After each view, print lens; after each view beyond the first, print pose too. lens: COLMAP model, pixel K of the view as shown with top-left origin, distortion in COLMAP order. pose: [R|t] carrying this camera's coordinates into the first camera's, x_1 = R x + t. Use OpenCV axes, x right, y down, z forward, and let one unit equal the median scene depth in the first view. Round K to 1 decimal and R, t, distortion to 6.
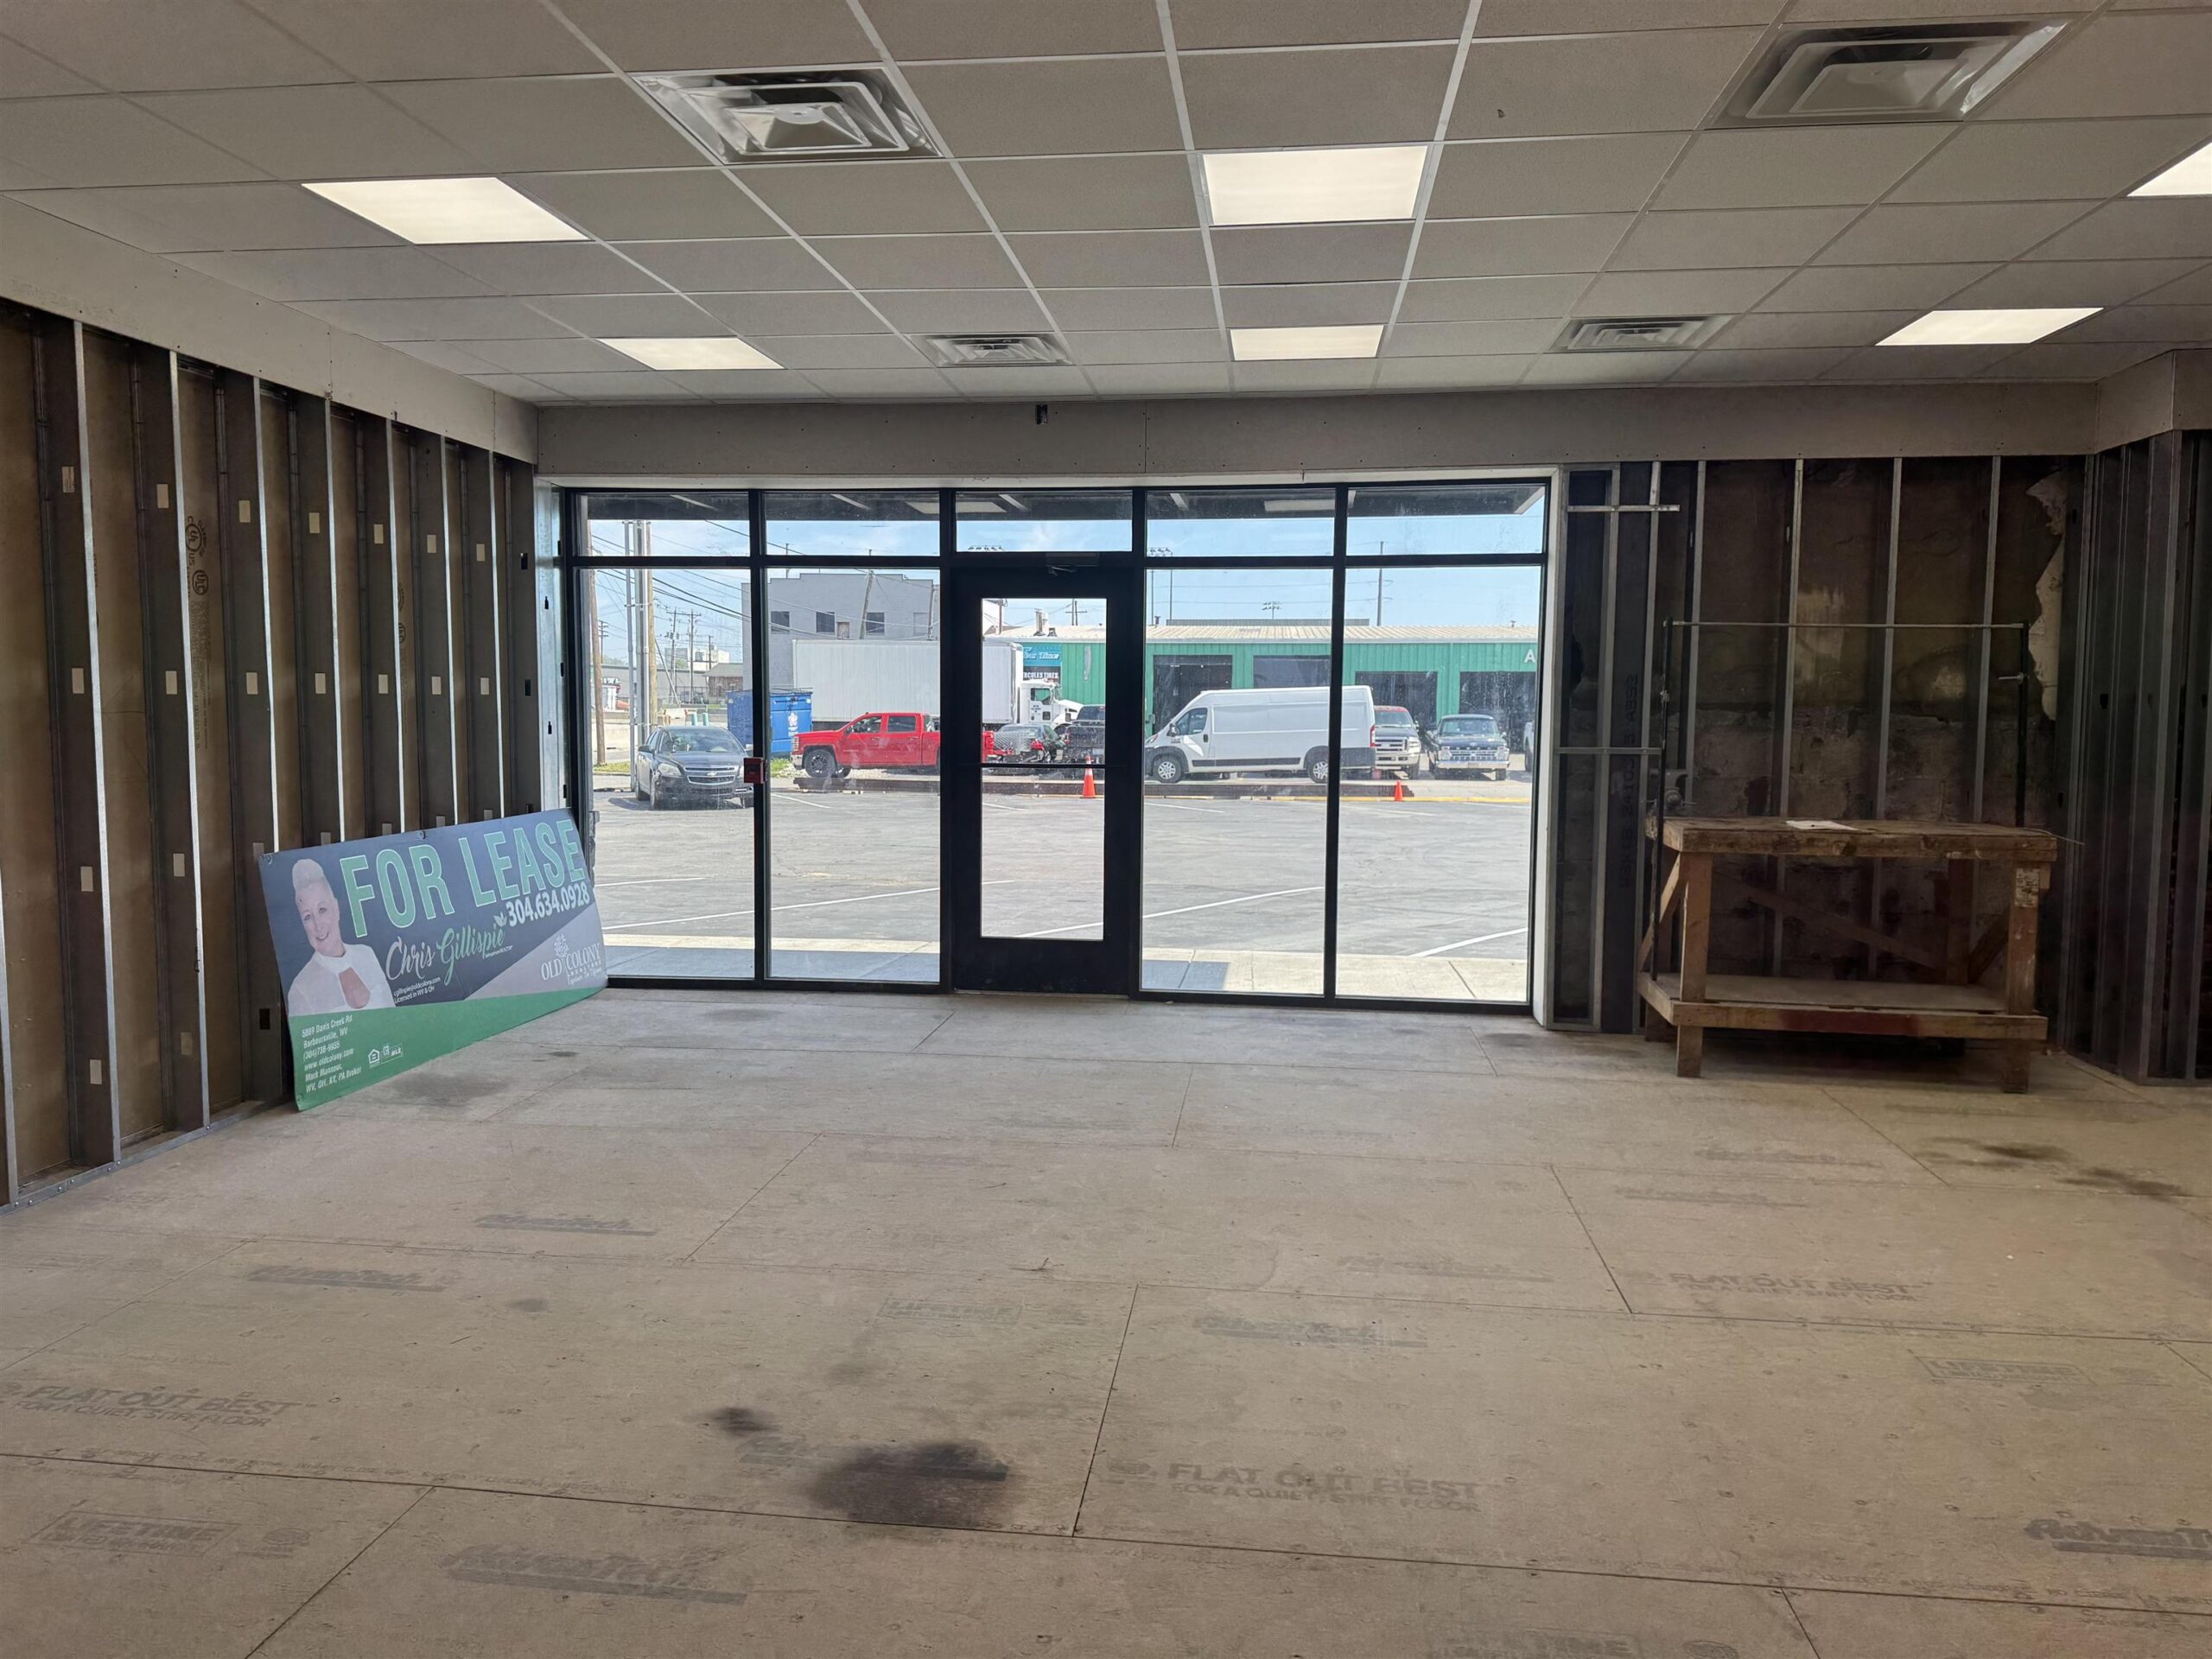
lens RADIAL K [[1552.9, 0, 1117.3], [0, 1552.9, 823.7], [0, 0, 1]] dist [0.054884, -0.073930]
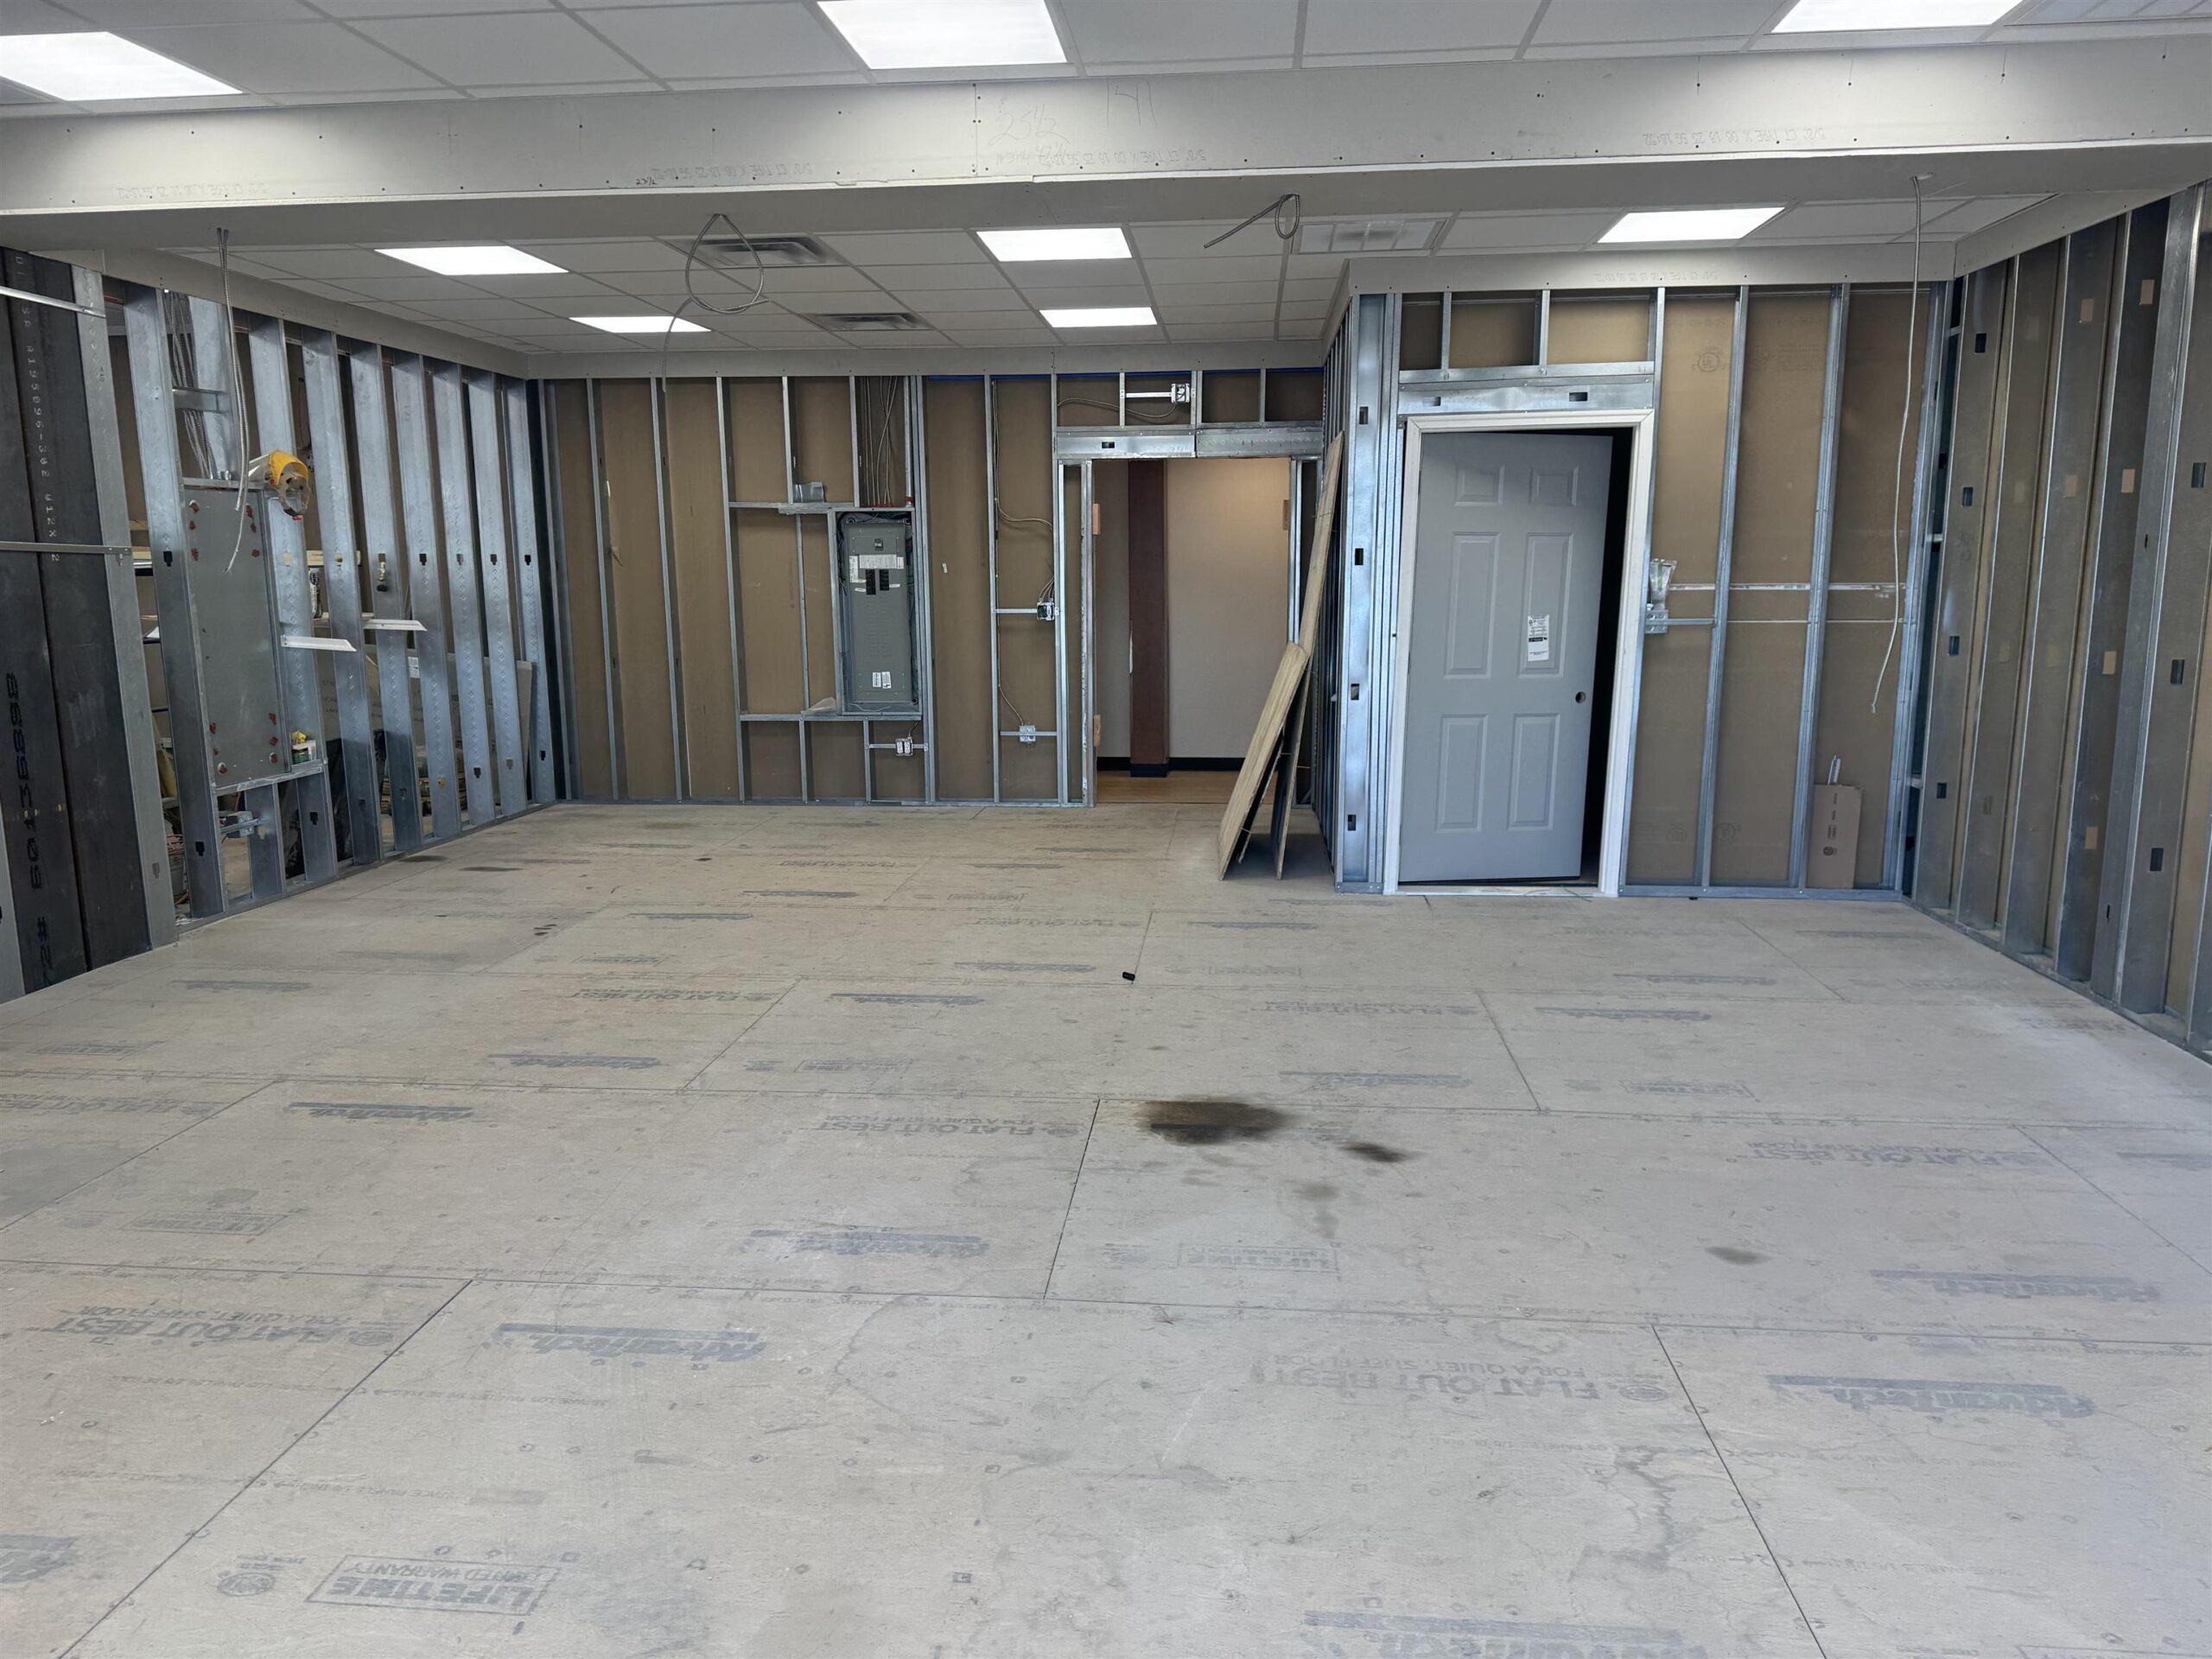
lens RADIAL K [[1552.9, 0, 1091.3], [0, 1552.9, 826.6], [0, 0, 1]] dist [0.054884, -0.073930]
pose [[-0.999955, 0.002304, -0.009199, -0.006518], [0.000004, 0.970149, 0.242511, -0.167118], [0.009483, 0.242500, -0.970105, 2.138022]]
